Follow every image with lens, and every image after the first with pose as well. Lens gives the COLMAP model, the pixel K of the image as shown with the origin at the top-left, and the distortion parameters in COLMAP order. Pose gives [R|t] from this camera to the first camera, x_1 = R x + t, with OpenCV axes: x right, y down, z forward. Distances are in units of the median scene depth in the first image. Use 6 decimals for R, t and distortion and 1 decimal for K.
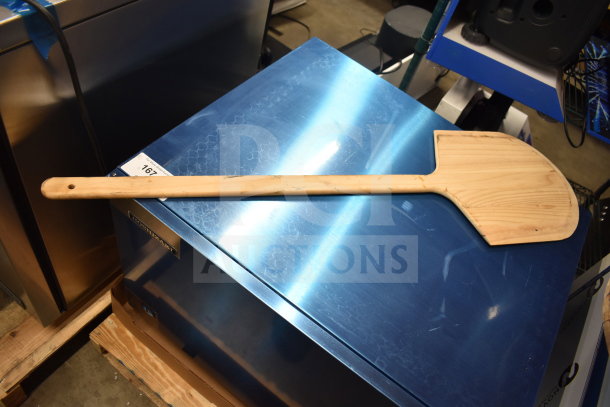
lens RADIAL K [[471.5, 0, 305.0], [0, 471.5, 203.5], [0, 0, 1]] dist [-0.092257, 0.011482]
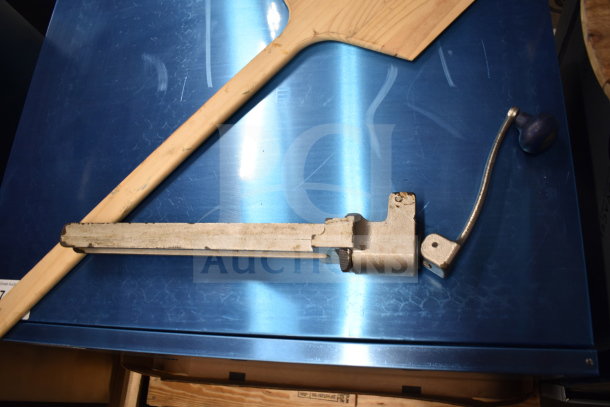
lens RADIAL K [[502.8, 0, 305.0], [0, 502.8, 203.5], [0, 0, 1]] dist [-0.109225, -0.001208]
pose [[0.757680, -0.618945, -0.206953, 0.290613], [0.652331, 0.727803, 0.211584, -0.011013], [0.019662, -0.295314, 0.955198, 0.243300]]
